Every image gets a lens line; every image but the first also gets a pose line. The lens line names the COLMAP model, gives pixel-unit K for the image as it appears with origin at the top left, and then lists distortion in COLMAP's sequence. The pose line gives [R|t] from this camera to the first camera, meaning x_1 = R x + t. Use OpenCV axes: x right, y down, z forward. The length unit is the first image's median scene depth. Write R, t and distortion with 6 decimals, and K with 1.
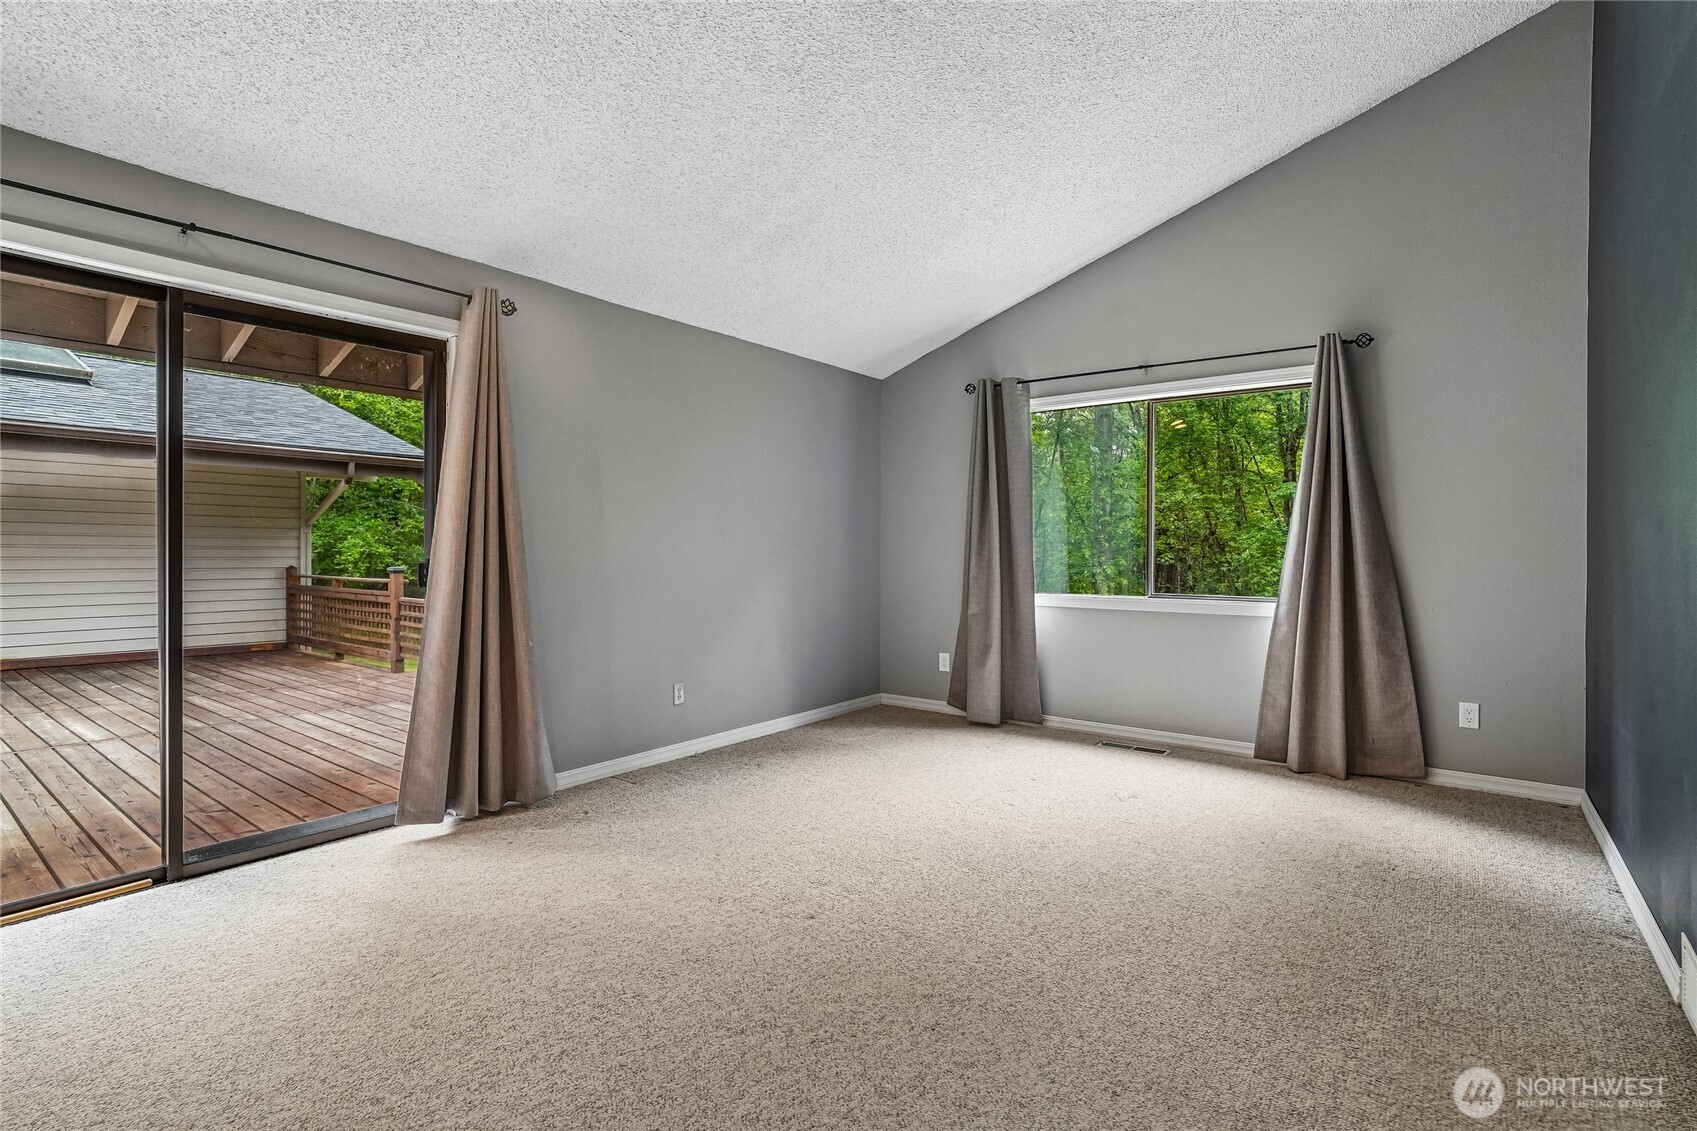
lens RADIAL K [[805.4, 0, 847.5], [0, 805.4, 554.9], [0, 0, 1]] dist [-0.013111, 0.005933]
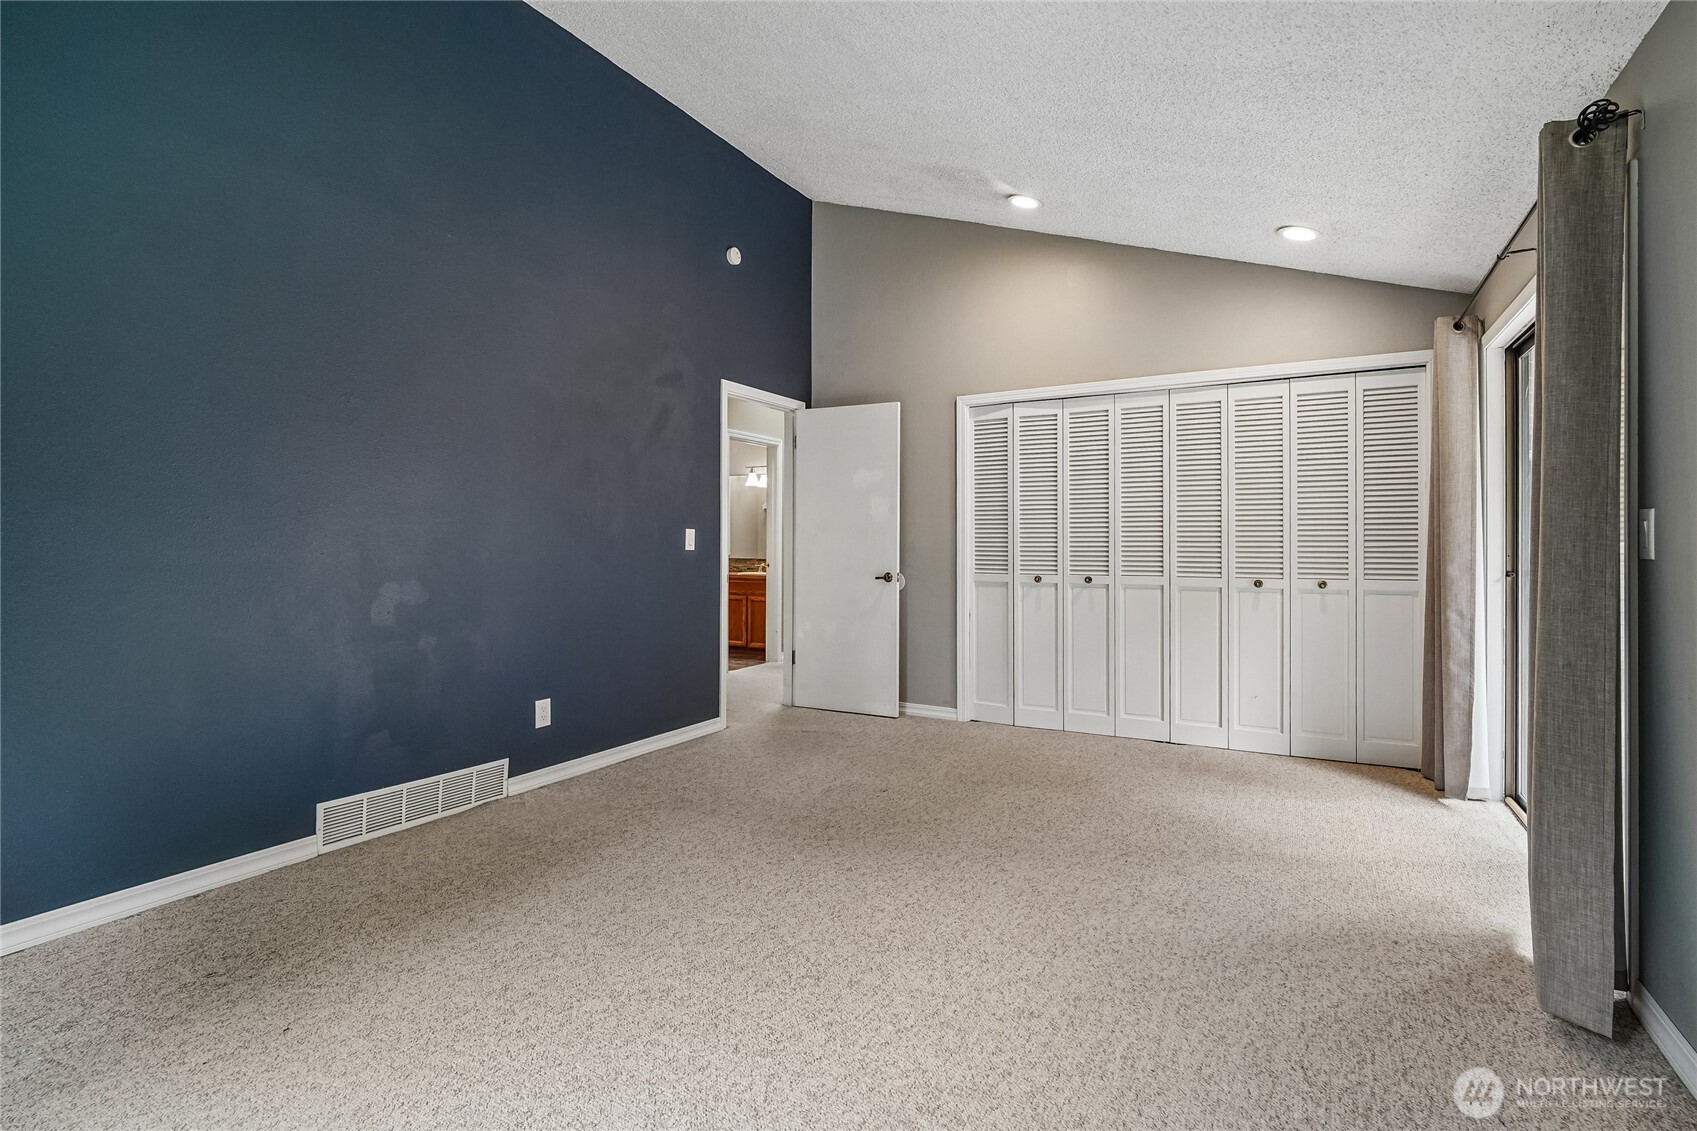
lens RADIAL K [[805.4, 0, 848.4], [0, 805.4, 553.0], [0, 0, 1]] dist [-0.013111, 0.005933]
pose [[-0.989855, -0.004652, -0.142002, 0.208252], [-0.007051, 0.999841, 0.016395, -0.012244], [0.141903, 0.017230, -0.989731, 1.819199]]
